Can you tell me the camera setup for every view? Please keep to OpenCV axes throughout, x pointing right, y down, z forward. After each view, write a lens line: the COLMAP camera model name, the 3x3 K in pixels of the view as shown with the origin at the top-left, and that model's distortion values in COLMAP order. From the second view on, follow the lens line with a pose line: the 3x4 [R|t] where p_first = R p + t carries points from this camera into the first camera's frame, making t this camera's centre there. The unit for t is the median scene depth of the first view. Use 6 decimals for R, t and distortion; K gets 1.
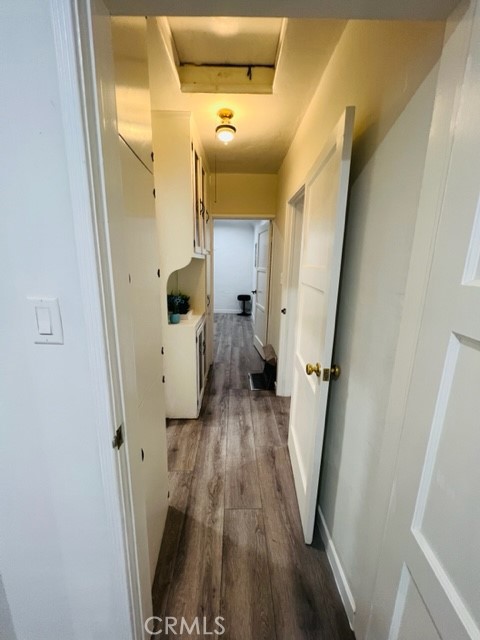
lens RADIAL K [[257.2, 0, 240.0], [0, 257.2, 320.0], [0, 0, 1]] dist [0.000058, 0.000010]
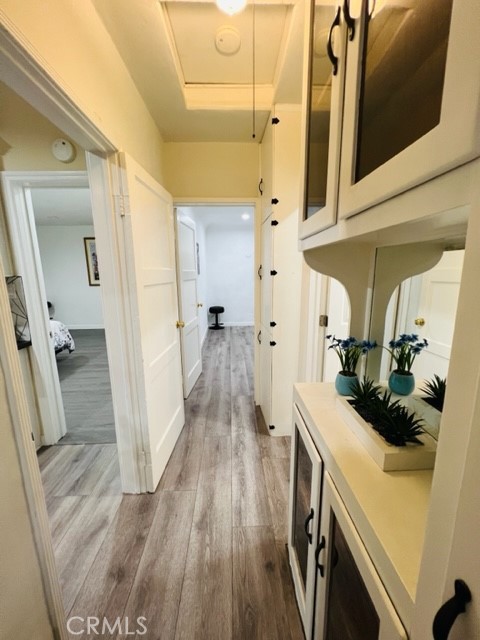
lens RADIAL K [[257.2, 0, 240.0], [0, 257.2, 320.0], [0, 0, 1]] dist [0.000058, 0.000010]
pose [[-0.999792, -0.007338, -0.019049, -0.061960], [-0.014301, 0.917682, 0.397058, -0.344536], [0.014568, 0.397248, -0.917596, 1.630345]]
